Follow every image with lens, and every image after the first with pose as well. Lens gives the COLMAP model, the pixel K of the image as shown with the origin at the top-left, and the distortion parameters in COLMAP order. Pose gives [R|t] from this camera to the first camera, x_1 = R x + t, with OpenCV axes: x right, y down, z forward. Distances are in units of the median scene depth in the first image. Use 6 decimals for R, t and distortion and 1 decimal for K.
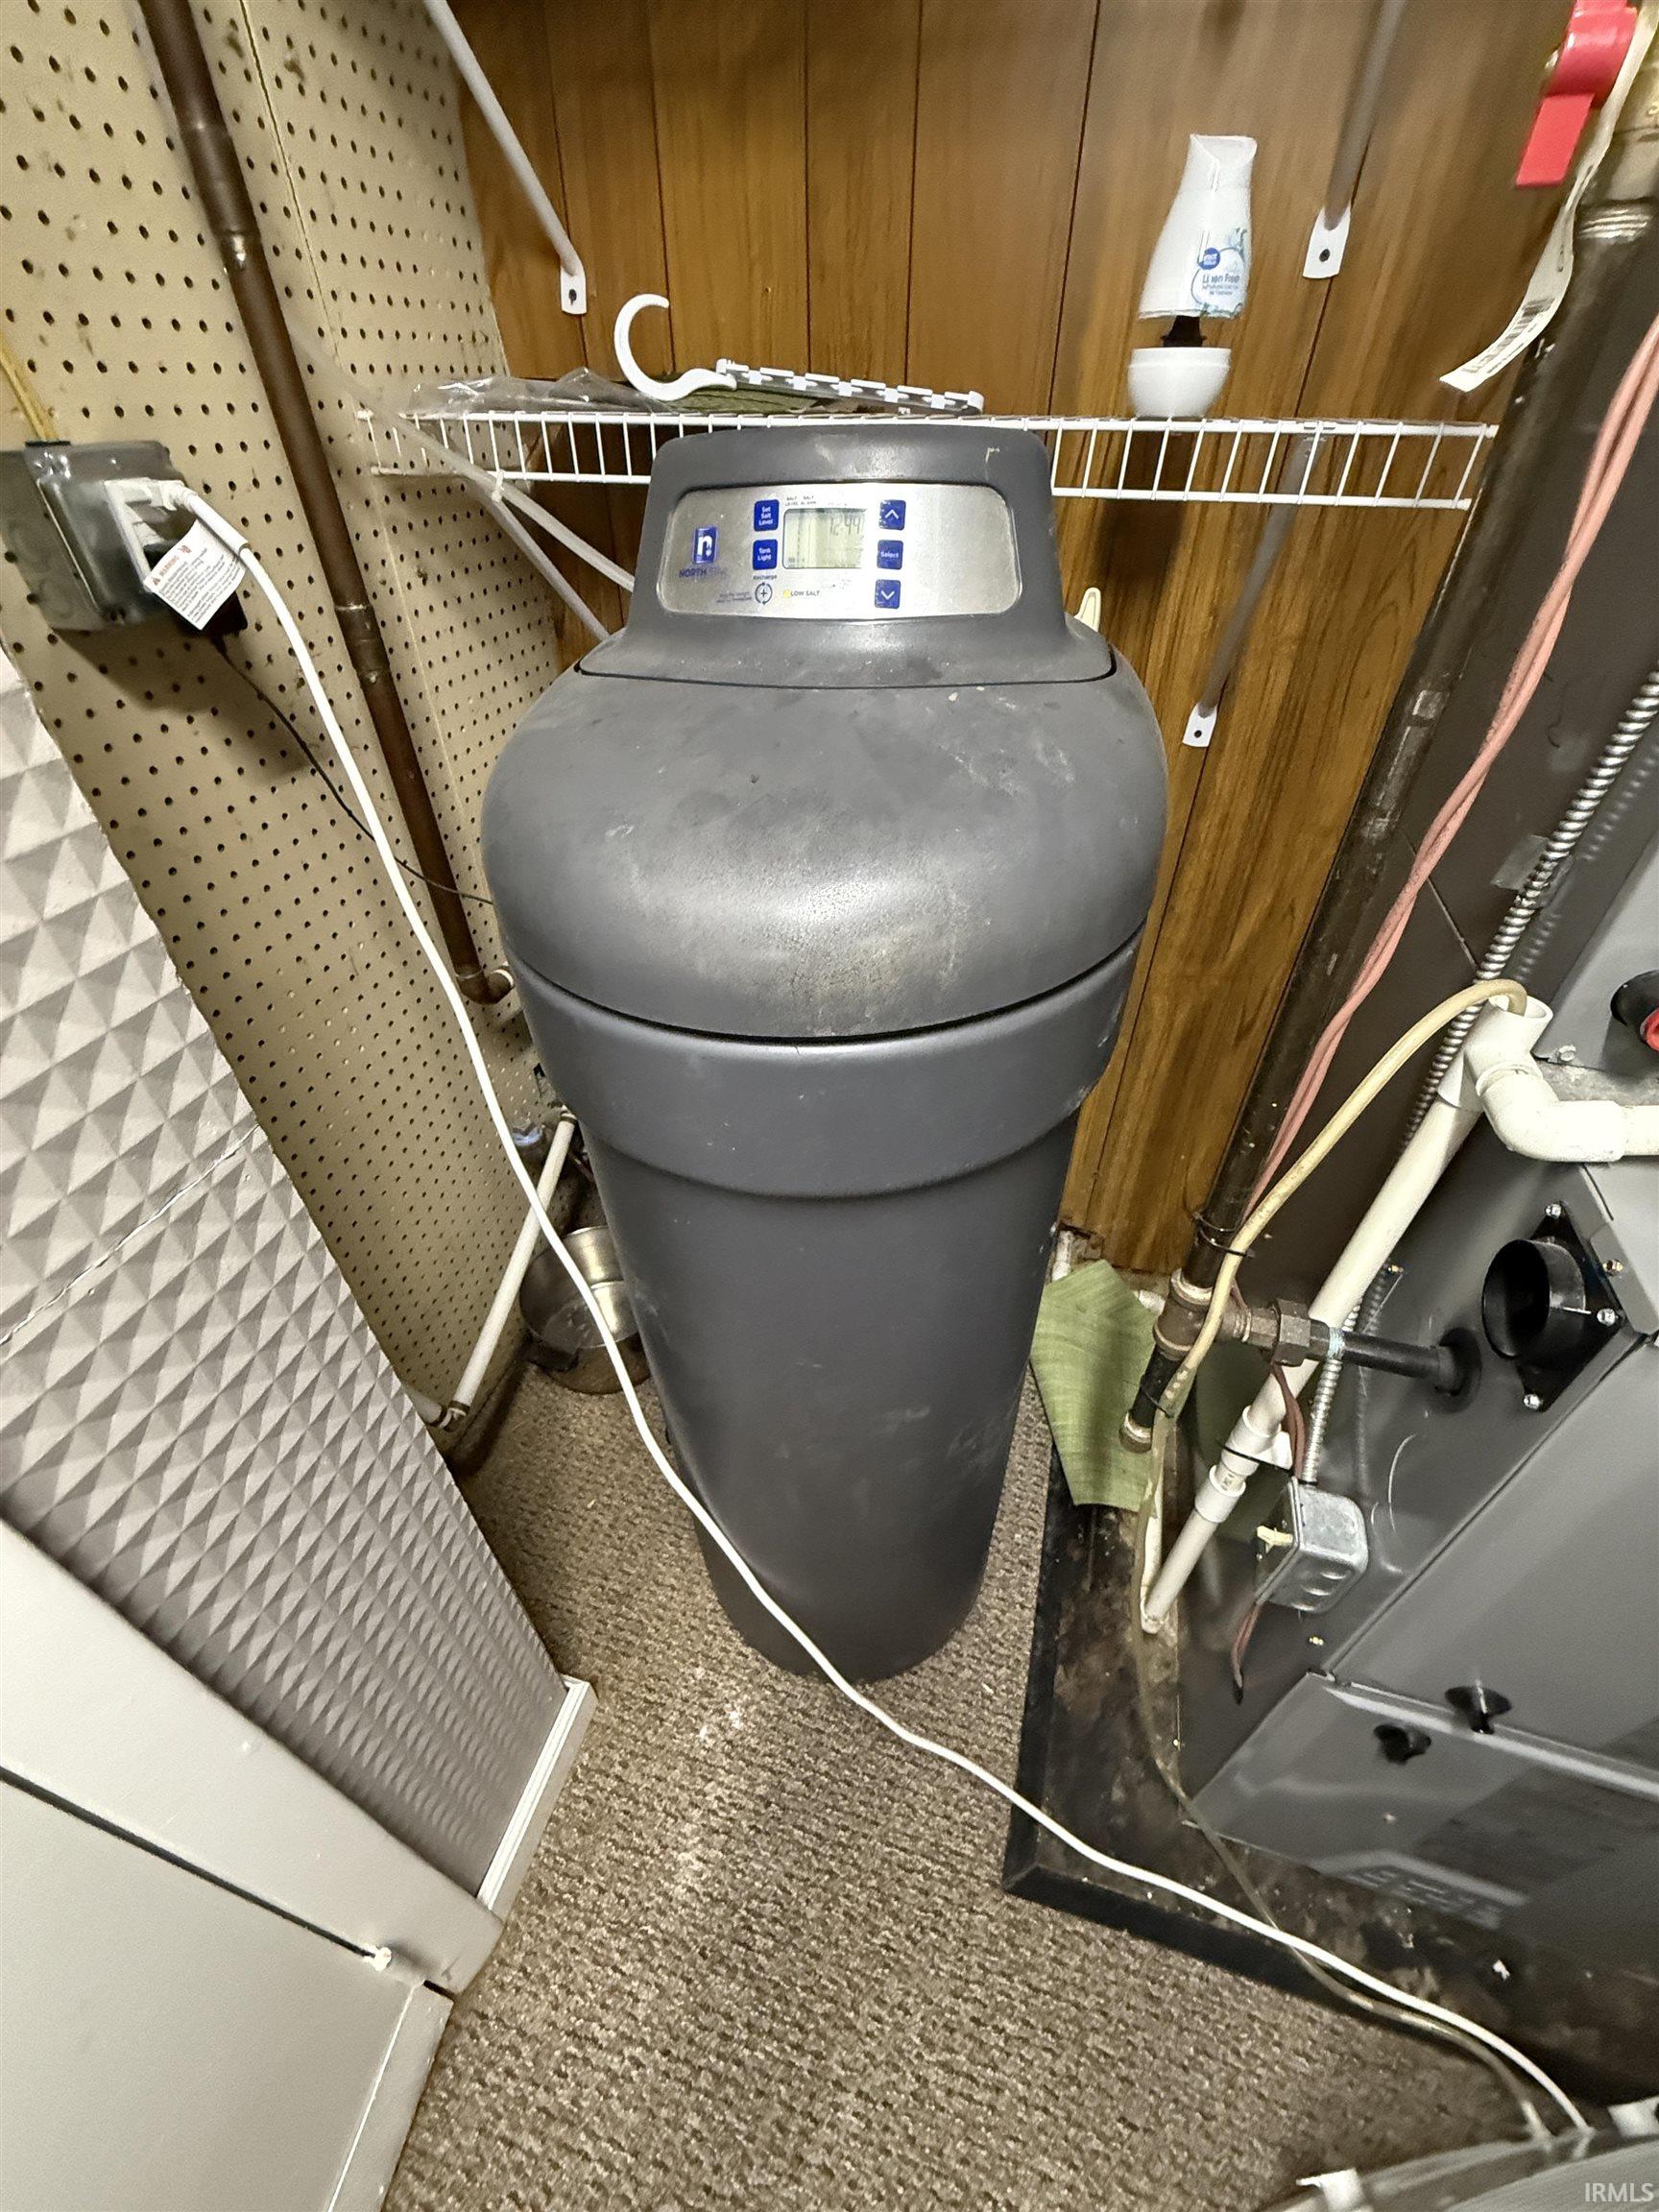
lens RADIAL K [[882.0, 0, 832.3], [0, 882.0, 1106.4], [0, 0, 1]] dist [-0.000384, -0.000230]
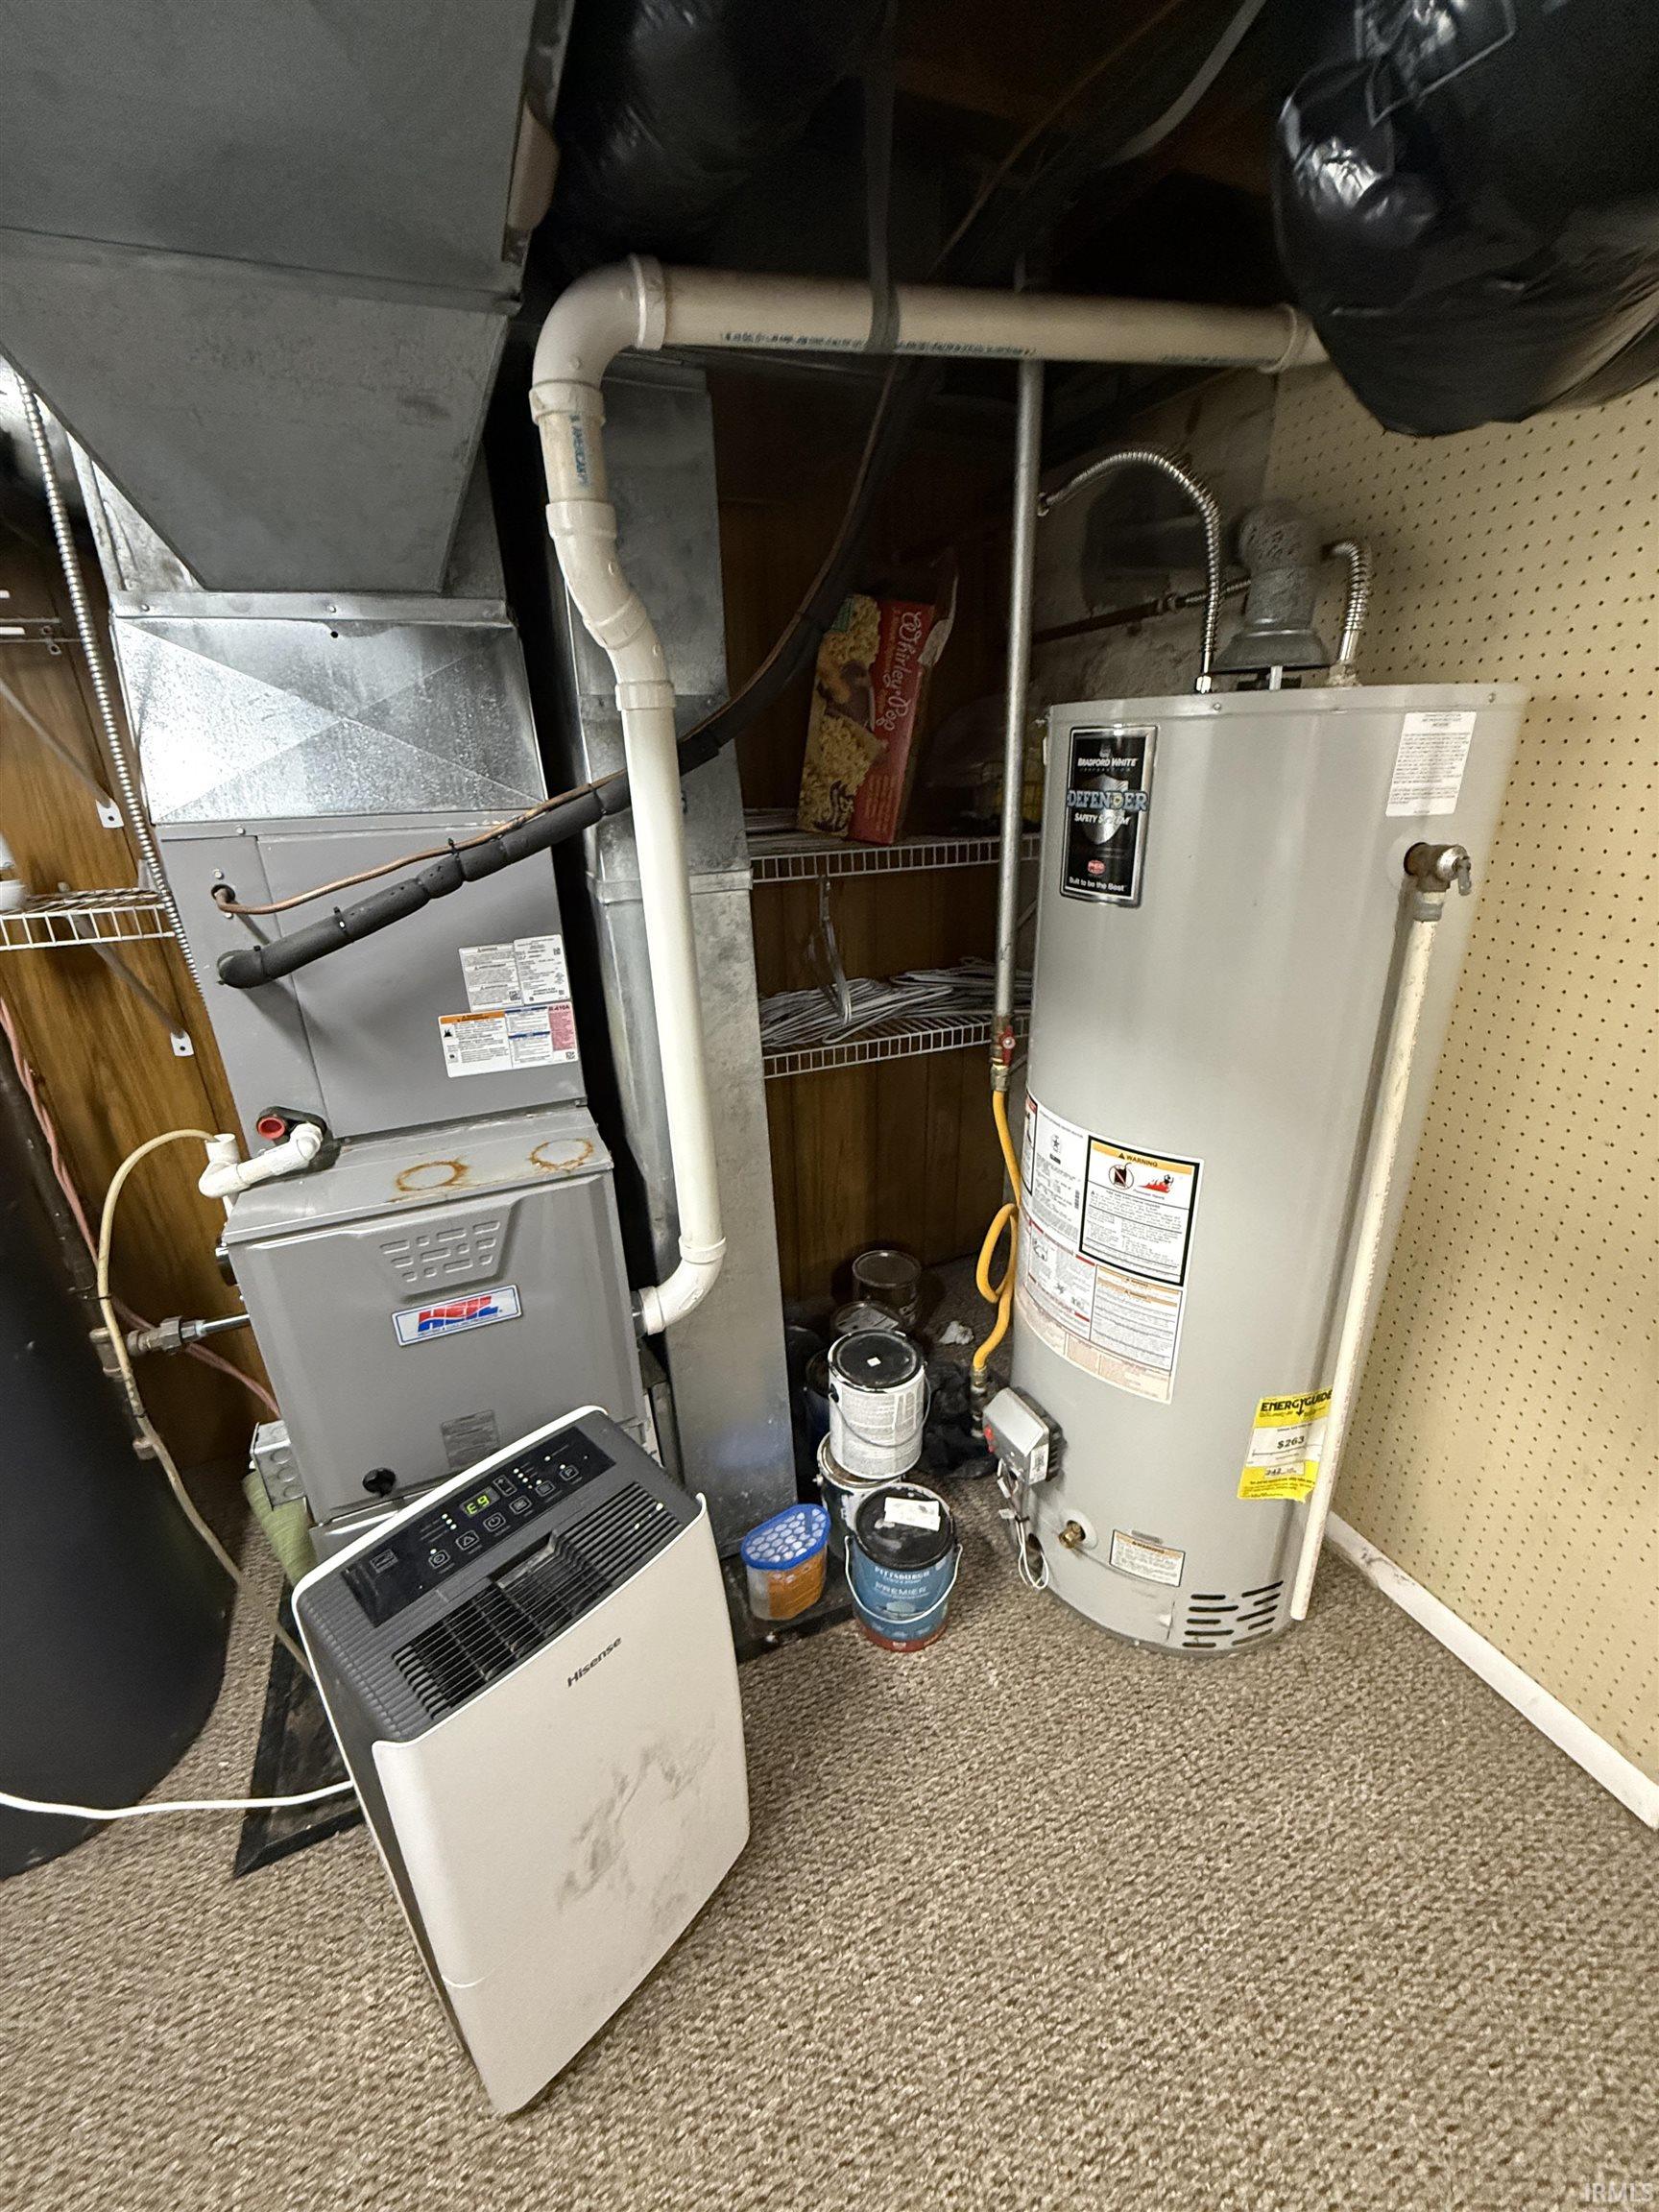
lens RADIAL K [[882.0, 0, 830.9], [0, 882.0, 1109.4], [0, 0, 1]] dist [-0.000384, -0.000230]
pose [[0.768110, -0.263637, 0.583526, 0.422608], [0.431965, 0.886050, -0.168290, 0.510473], [-0.472666, 0.381328, 0.794466, -0.875340]]
